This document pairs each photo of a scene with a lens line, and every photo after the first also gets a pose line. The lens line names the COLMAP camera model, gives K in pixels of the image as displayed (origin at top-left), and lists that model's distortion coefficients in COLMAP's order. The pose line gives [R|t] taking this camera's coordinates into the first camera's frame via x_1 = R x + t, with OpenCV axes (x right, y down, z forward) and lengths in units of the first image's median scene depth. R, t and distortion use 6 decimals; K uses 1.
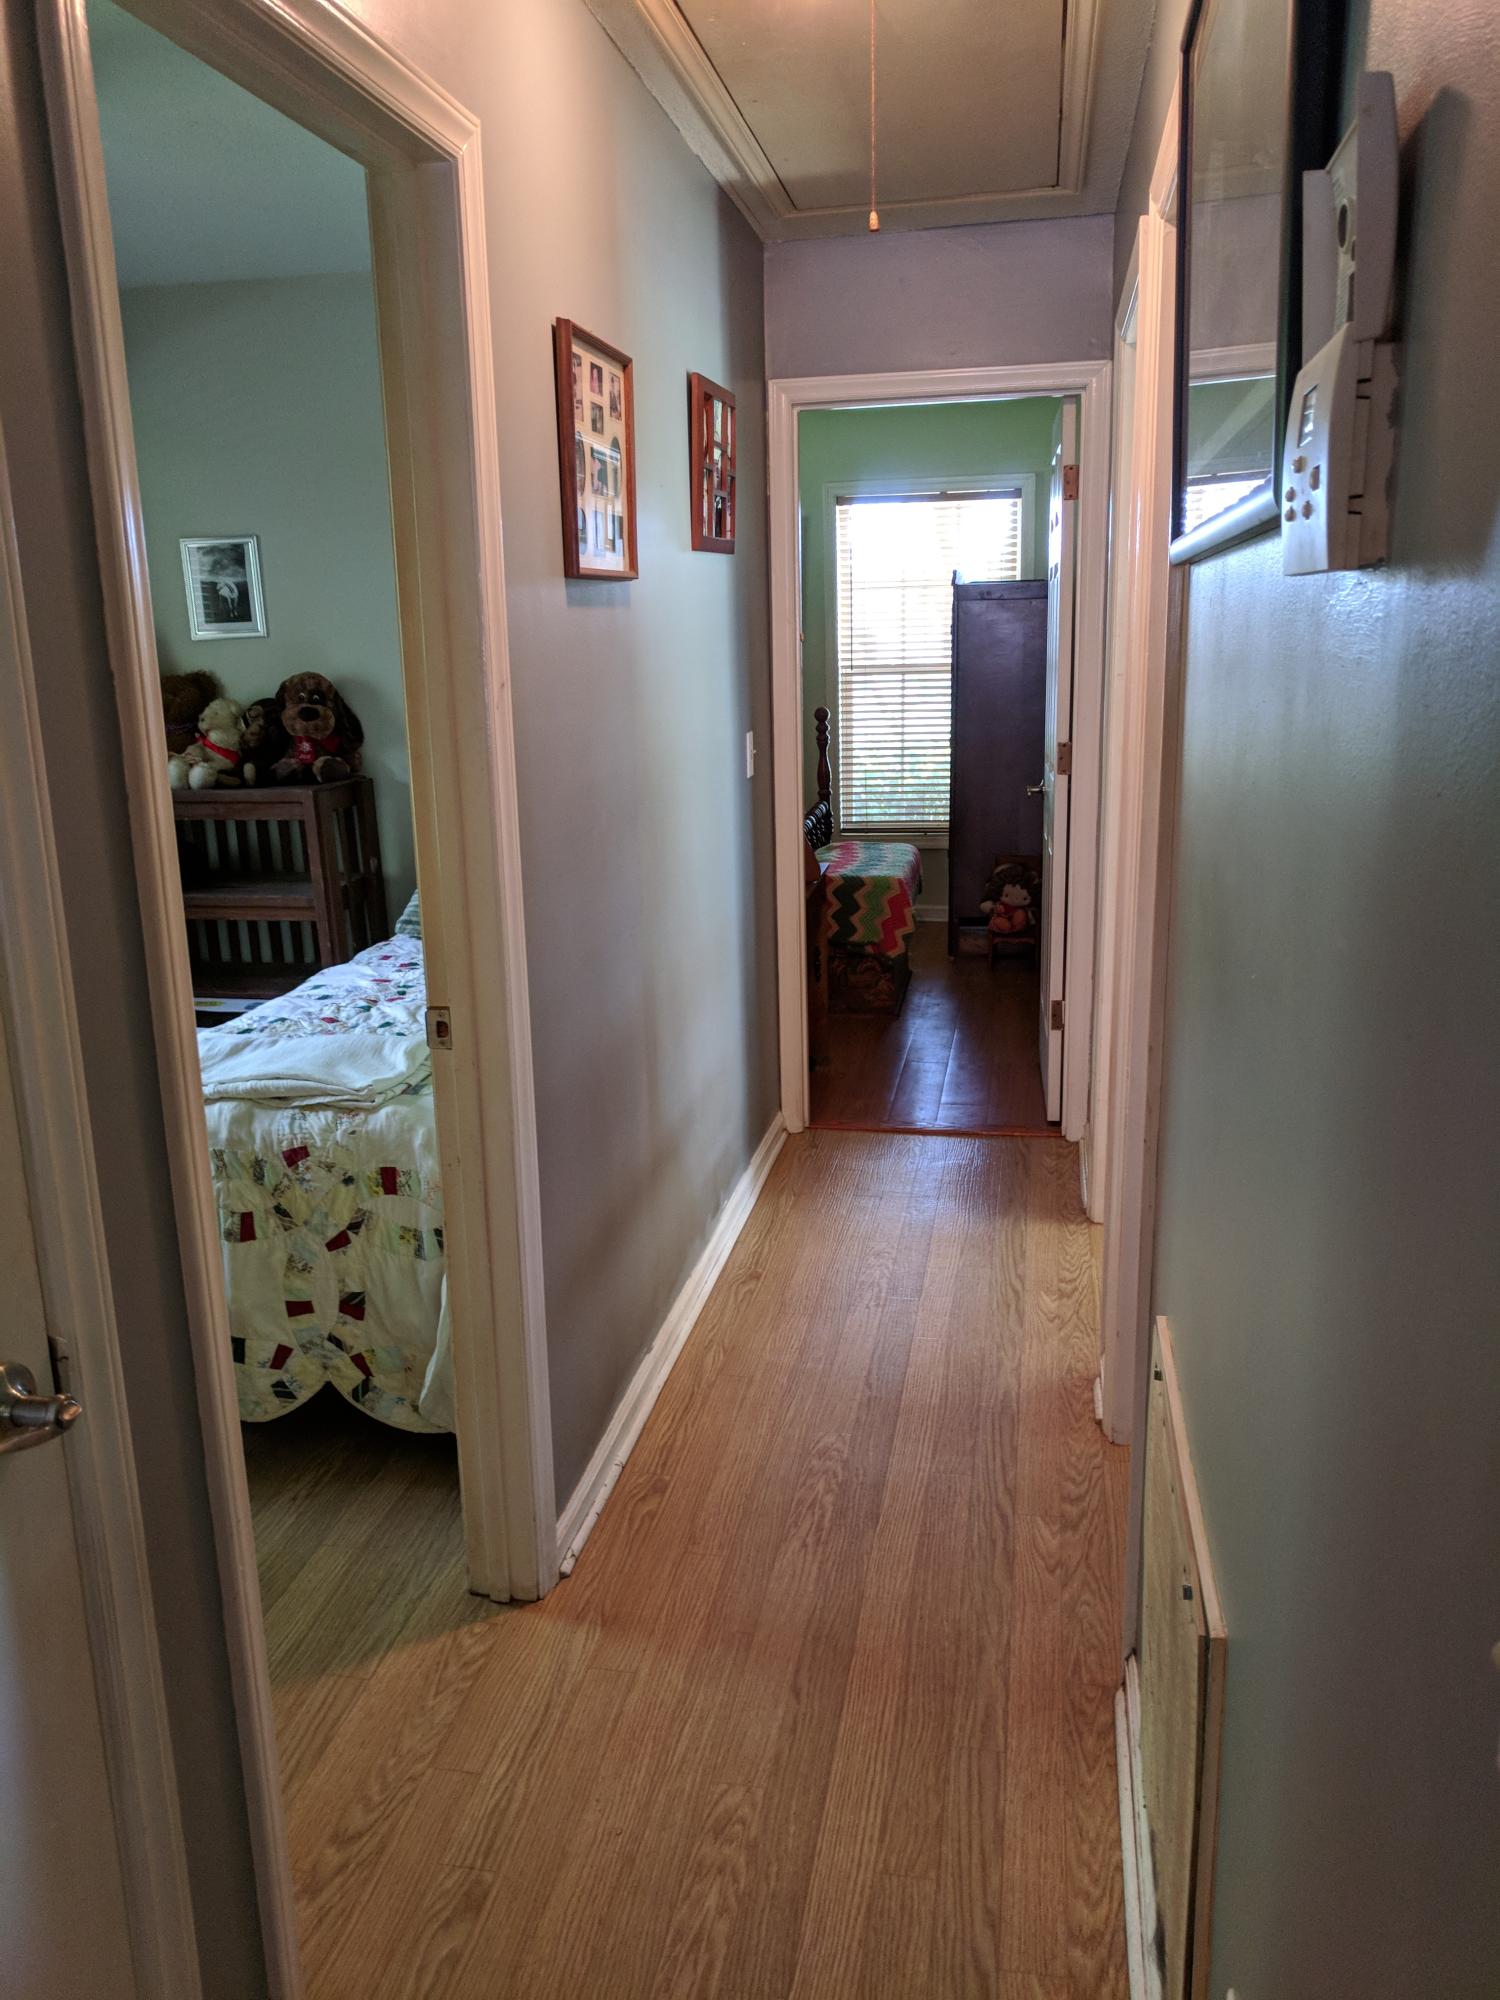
lens RADIAL K [[1509.8, 0, 737.7], [0, 1509.8, 998.1], [0, 0, 1]] dist [0.006548, 0.019312]
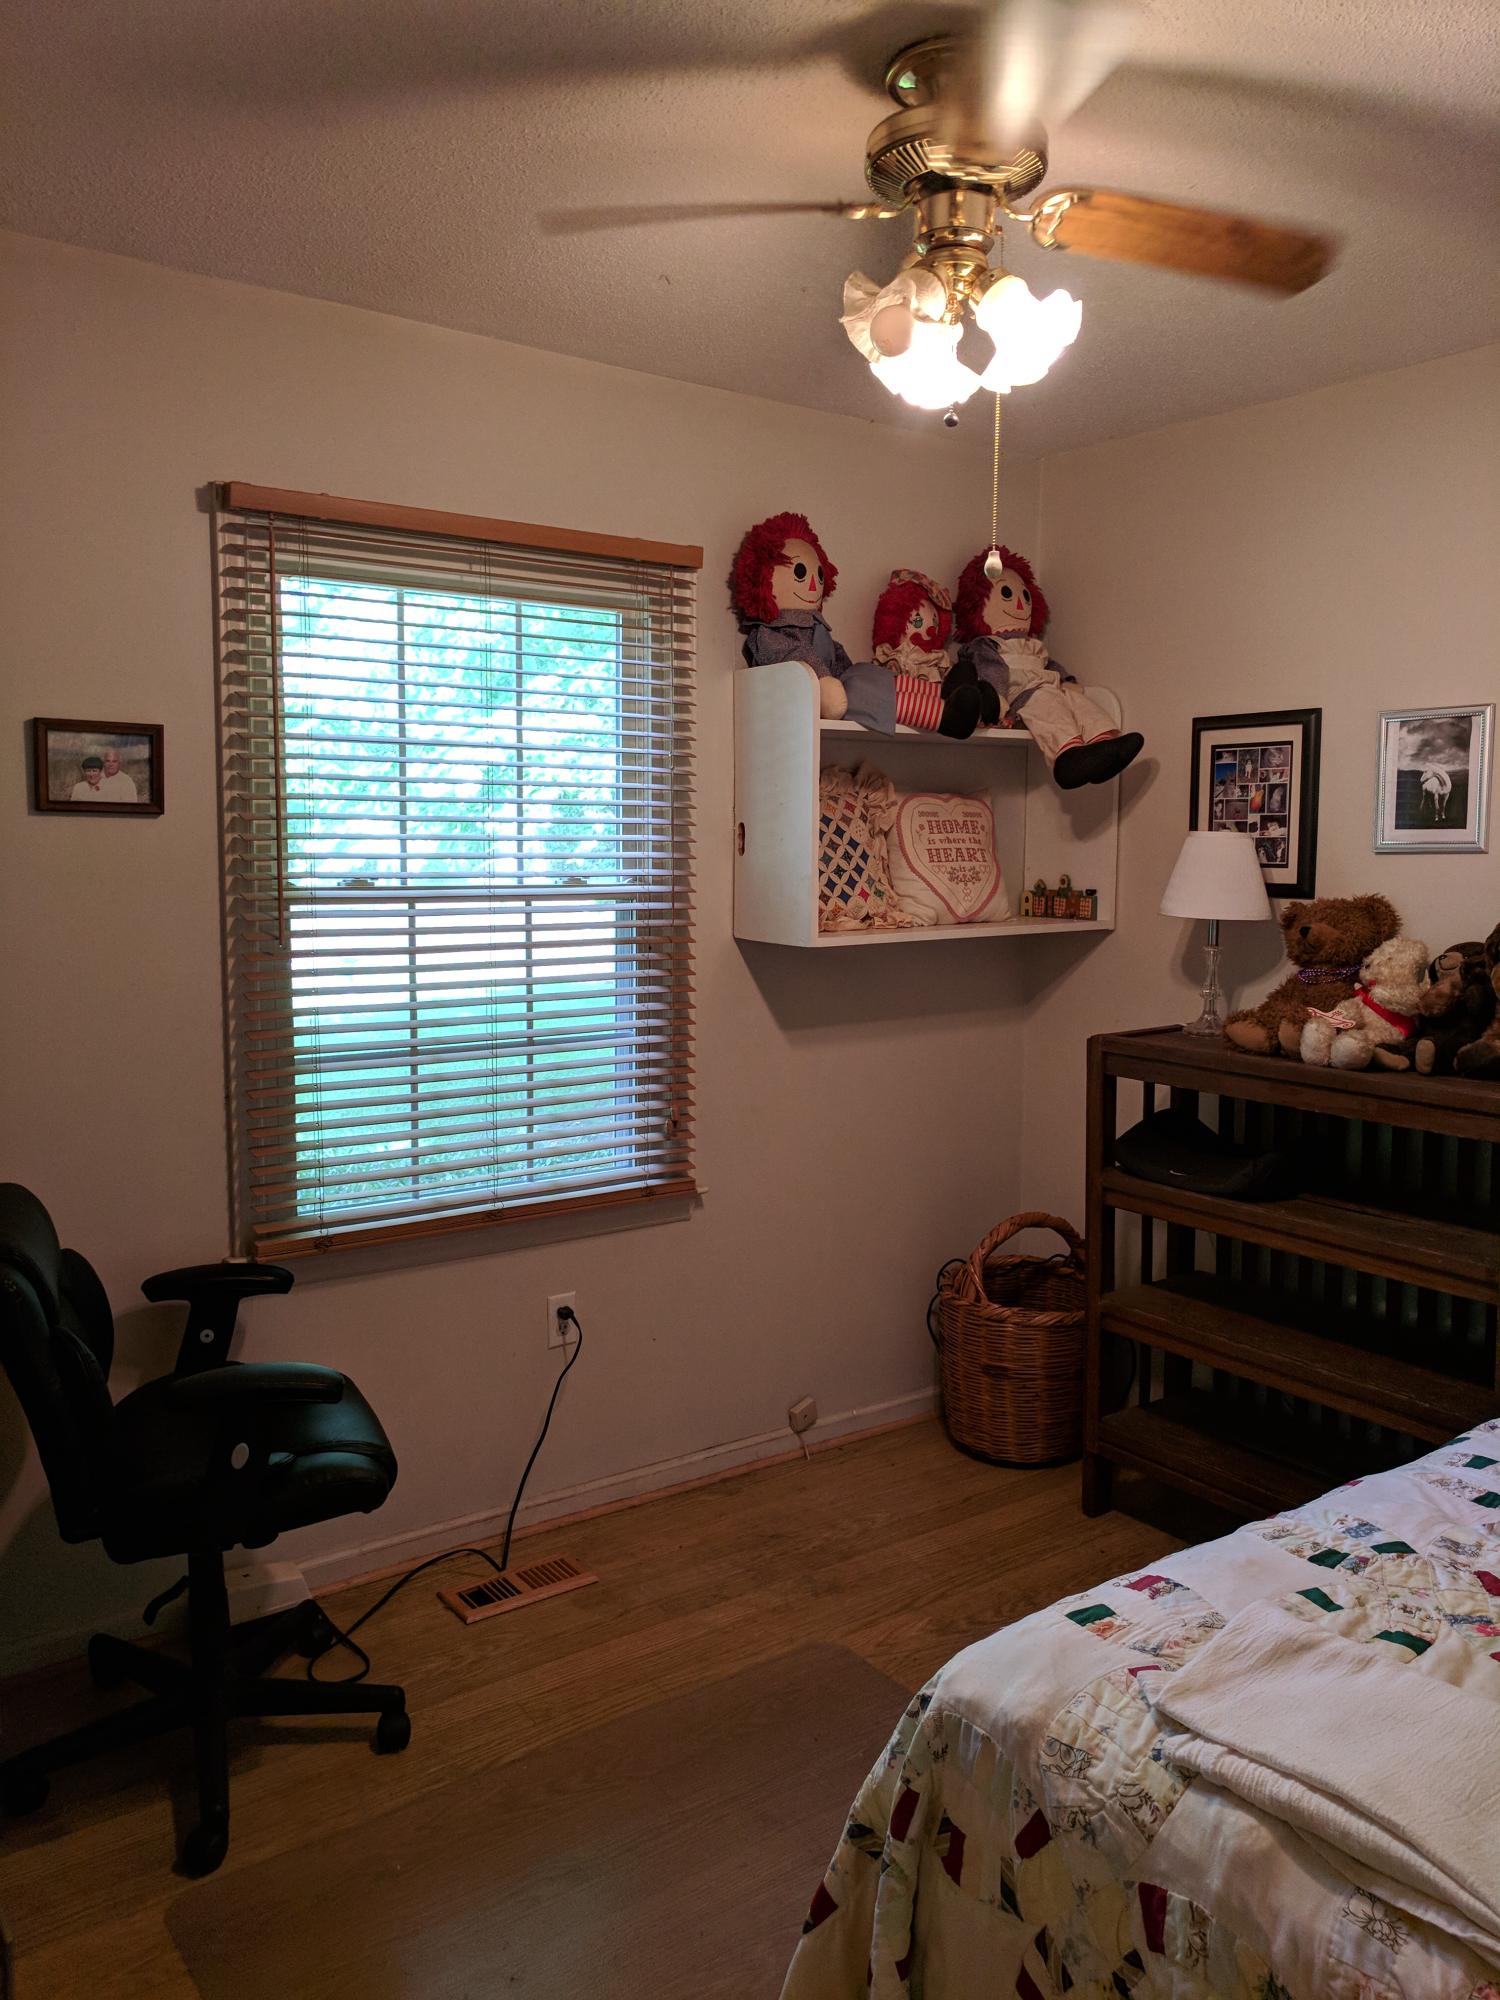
lens RADIAL K [[1509.8, 0, 742.8], [0, 1509.8, 985.1], [0, 0, 1]] dist [0.006548, 0.019312]
pose [[0.727757, 0.100256, -0.678468, -0.097394], [-0.189319, 0.980187, -0.058232, -0.084982], [0.659188, 0.170825, 0.732318, 0.323245]]
